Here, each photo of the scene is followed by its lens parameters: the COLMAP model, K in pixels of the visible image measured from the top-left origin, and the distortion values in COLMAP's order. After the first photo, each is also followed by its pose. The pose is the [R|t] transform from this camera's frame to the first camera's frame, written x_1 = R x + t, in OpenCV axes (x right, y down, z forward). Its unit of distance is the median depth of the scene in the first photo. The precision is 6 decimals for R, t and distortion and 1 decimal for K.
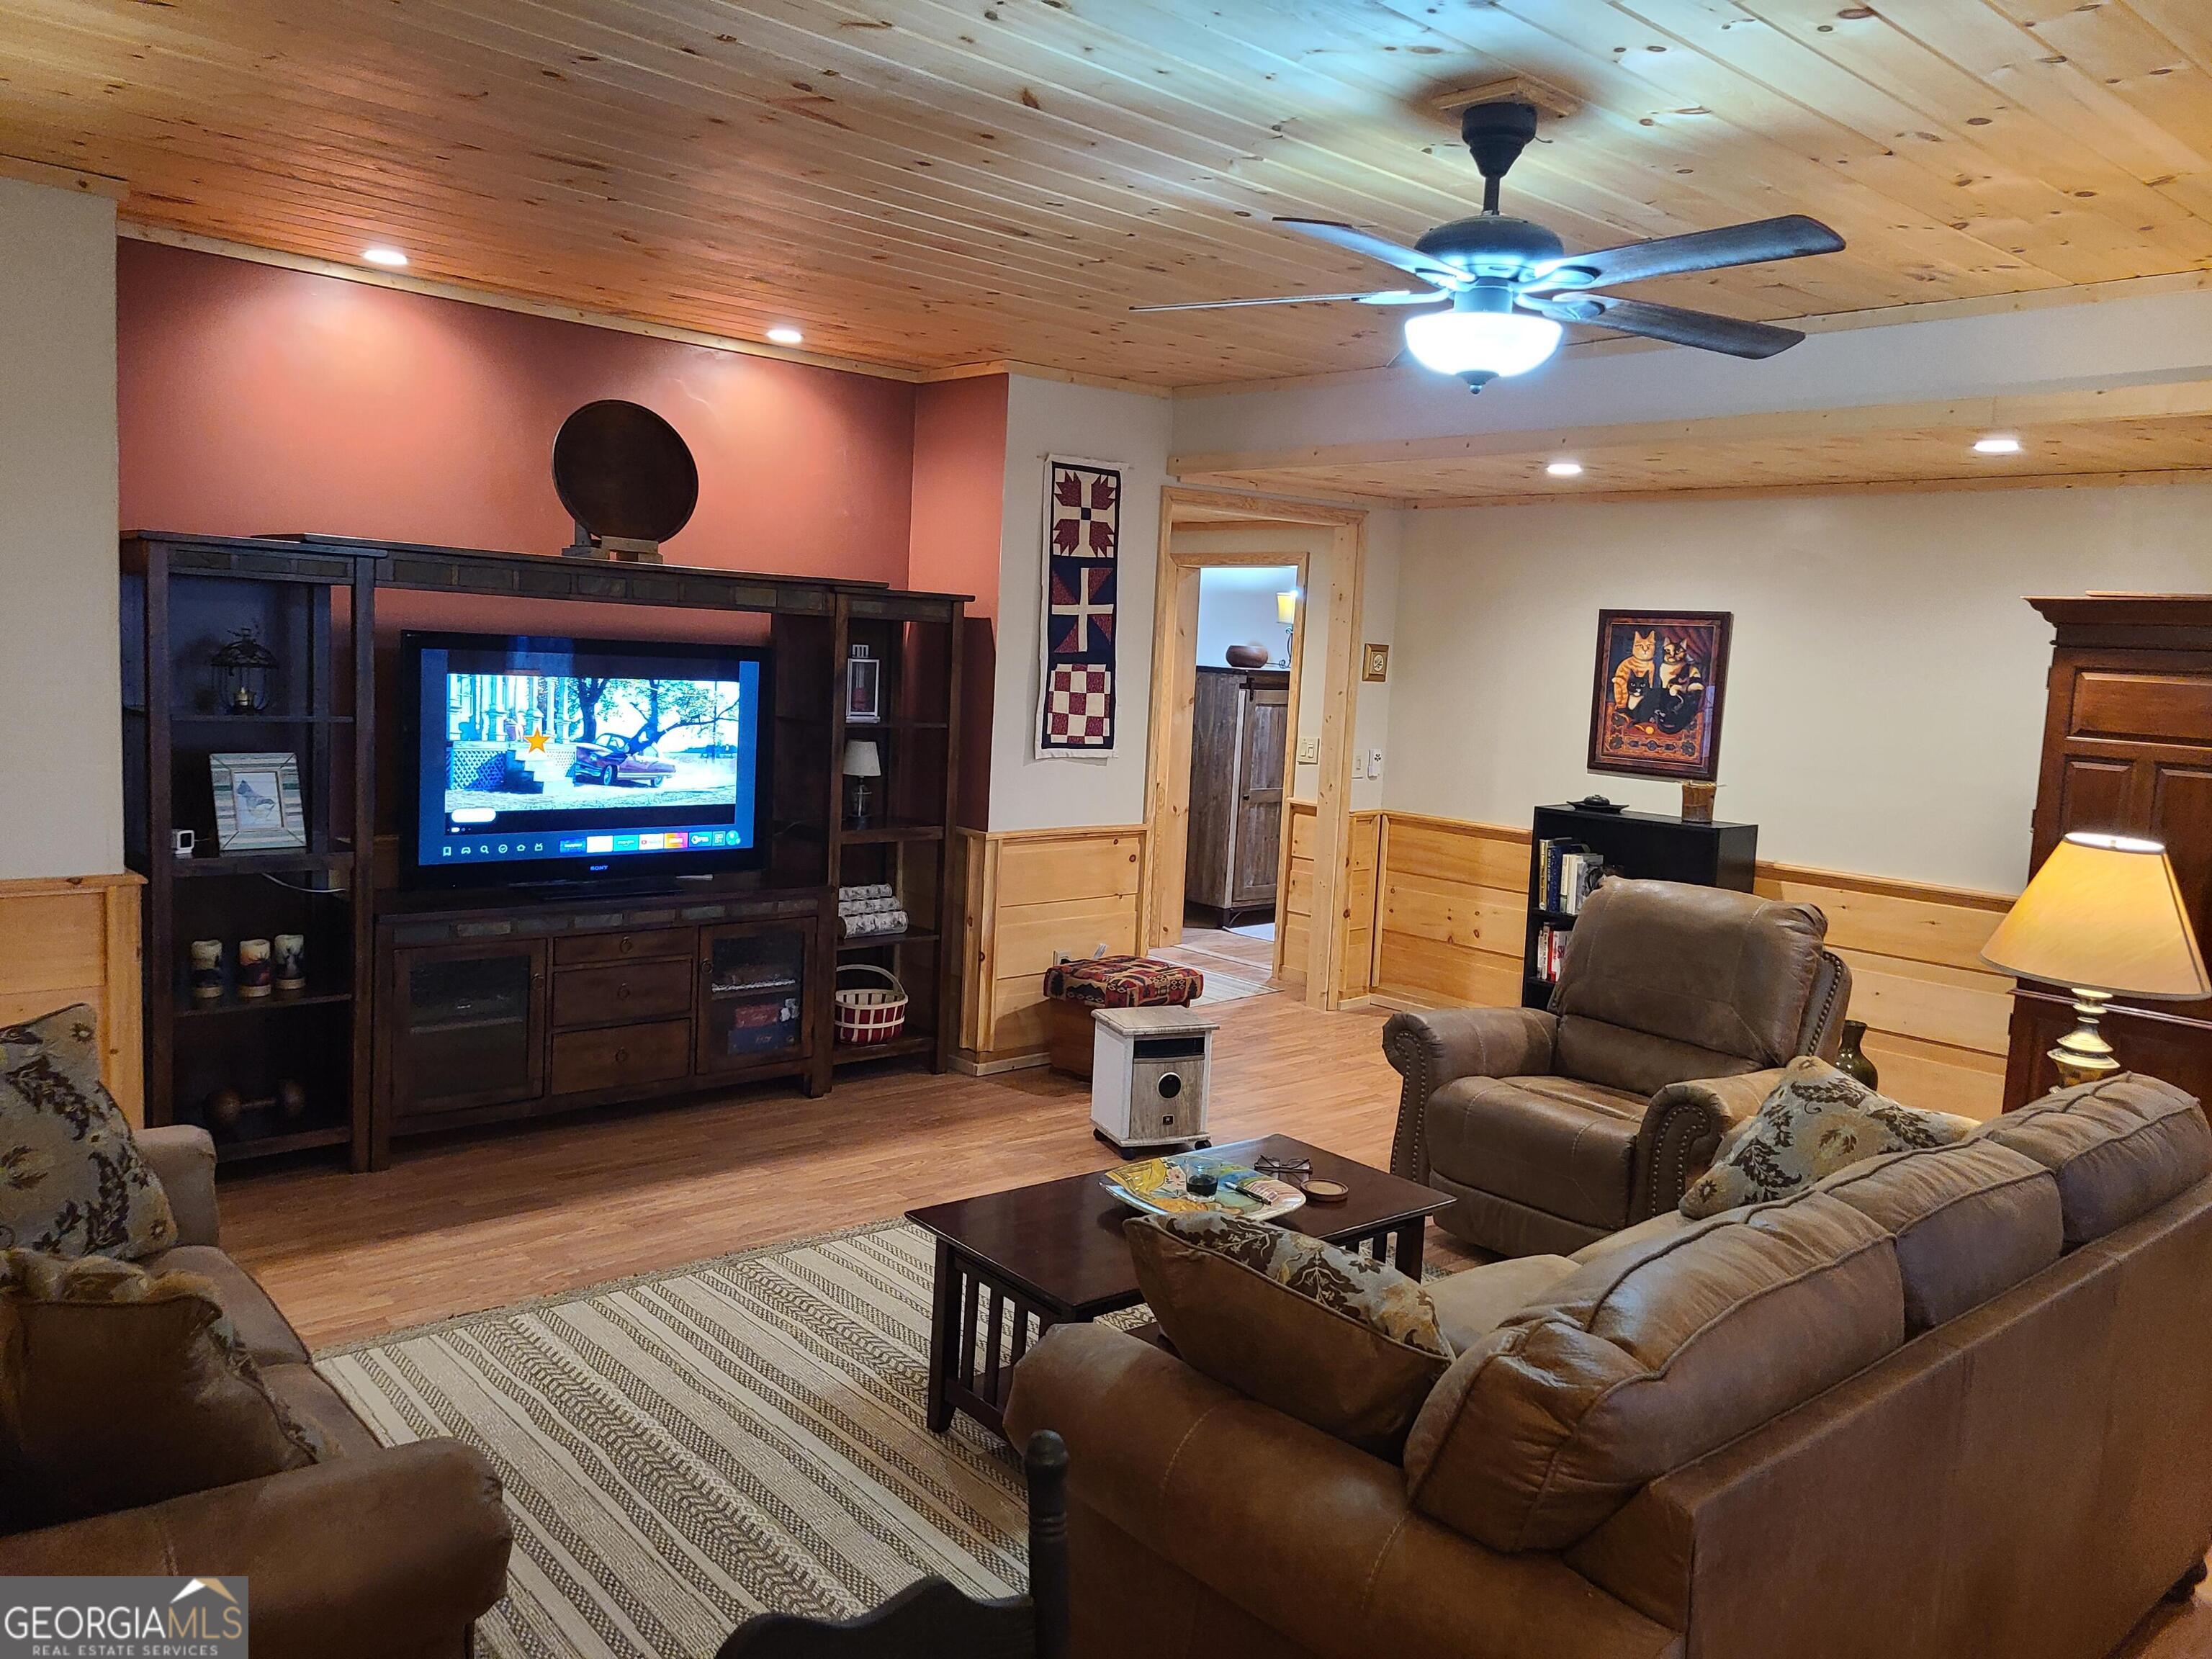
lens RADIAL K [[1655.0, 0, 1111.0], [0, 1655.0, 830.9], [0, 0, 1]] dist [0.002807, -0.001589]
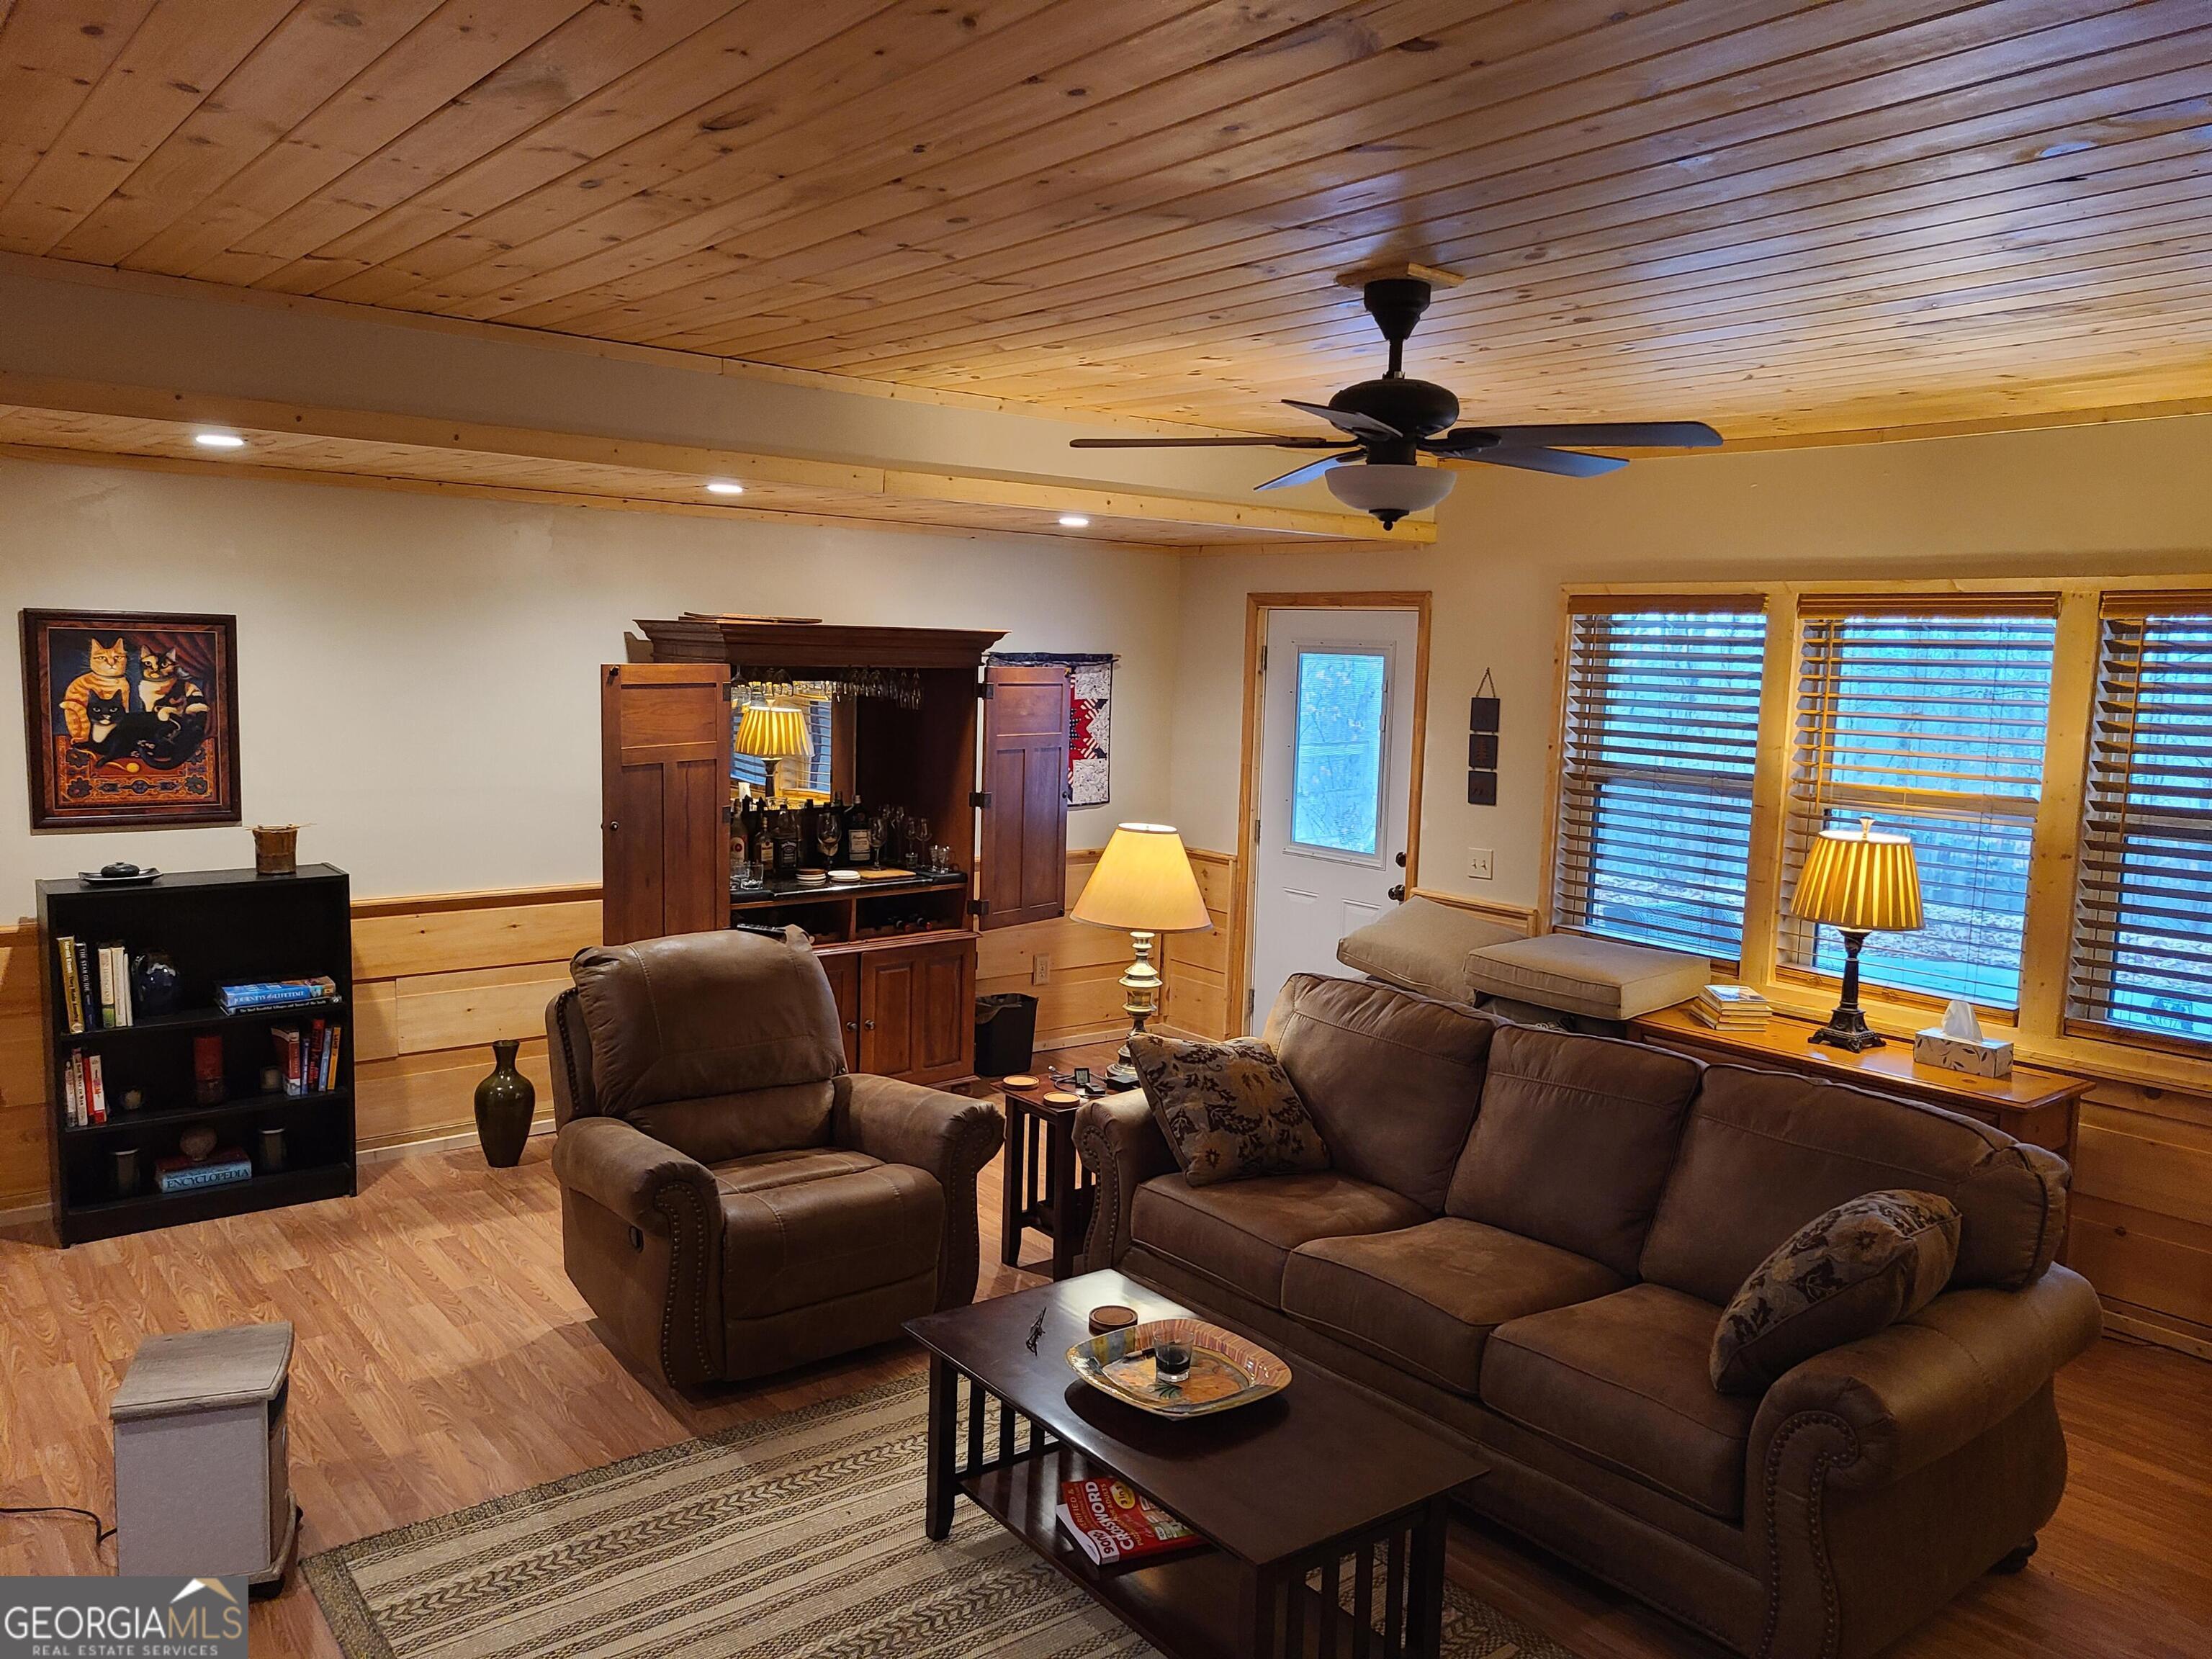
lens RADIAL K [[1655.0, 0, 1110.0], [0, 1655.0, 826.2], [0, 0, 1]] dist [0.002807, -0.001589]
pose [[0.028045, -0.154564, 0.987585, -0.427215], [0.081488, 0.985038, 0.151852, -0.114405], [-0.996280, 0.076218, 0.040220, 0.522762]]
